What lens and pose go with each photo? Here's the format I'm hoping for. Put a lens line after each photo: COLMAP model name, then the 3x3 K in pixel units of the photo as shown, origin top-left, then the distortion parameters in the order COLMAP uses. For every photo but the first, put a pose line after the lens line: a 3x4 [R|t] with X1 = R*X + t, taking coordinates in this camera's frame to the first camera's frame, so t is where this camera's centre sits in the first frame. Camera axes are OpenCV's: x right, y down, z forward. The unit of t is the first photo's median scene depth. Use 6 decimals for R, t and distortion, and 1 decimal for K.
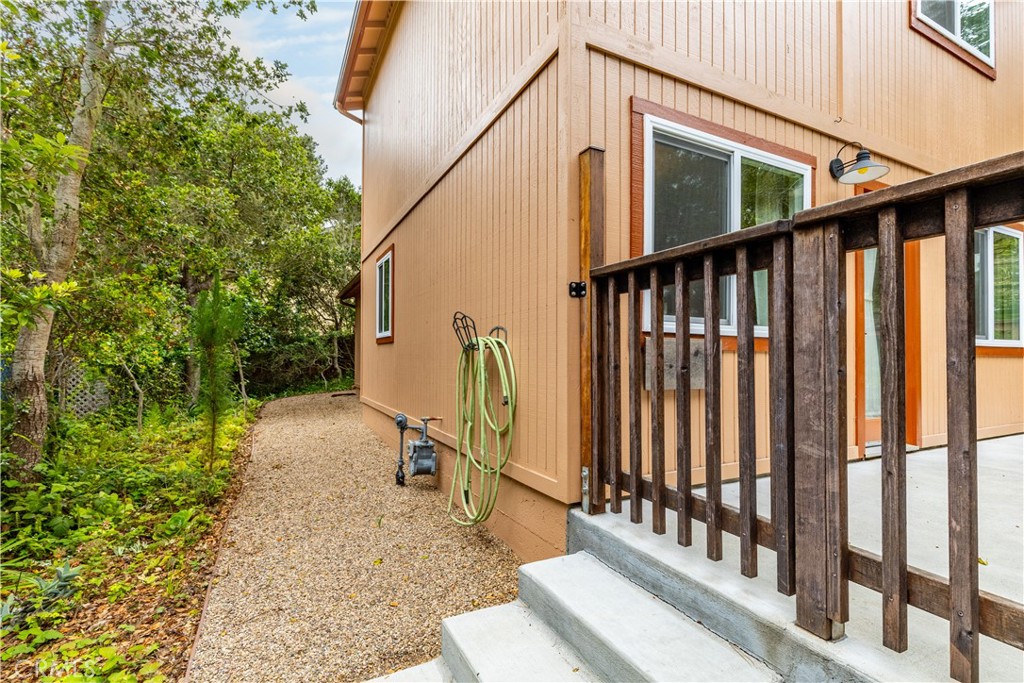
lens RADIAL K [[469.6, 0, 507.7], [0, 469.6, 347.6], [0, 0, 1]] dist [0.000194, -0.000121]
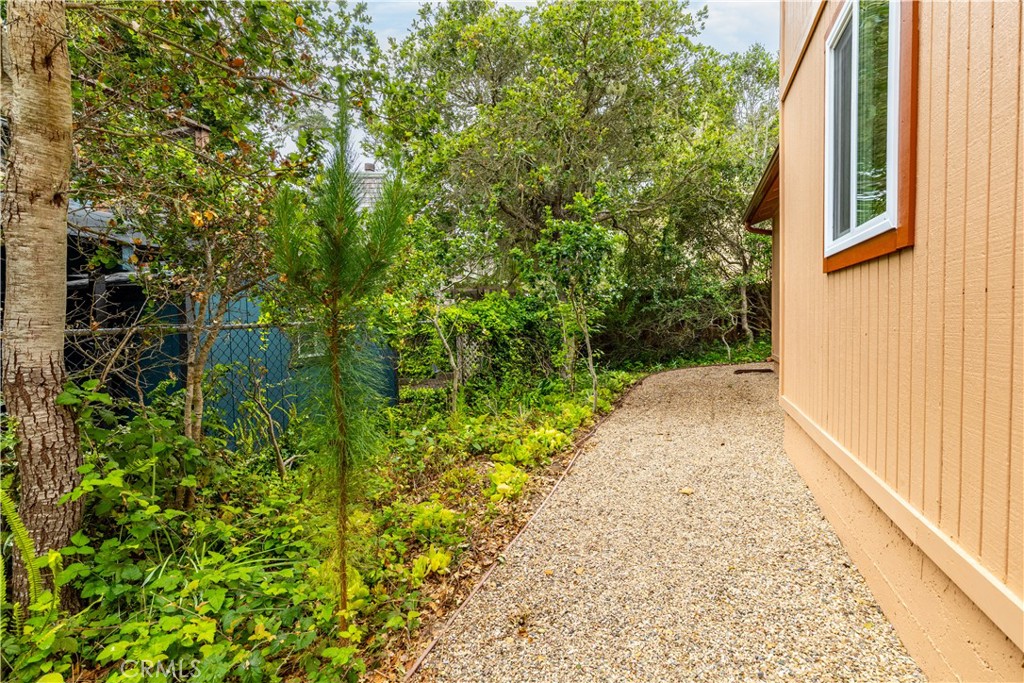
lens RADIAL K [[469.6, 0, 507.7], [0, 469.6, 347.6], [0, 0, 1]] dist [0.000194, -0.000121]
pose [[0.671375, 0.020160, -0.740843, -0.085442], [0.045820, 0.996589, 0.068643, 0.006648], [0.739700, -0.080030, 0.668161, 0.279916]]
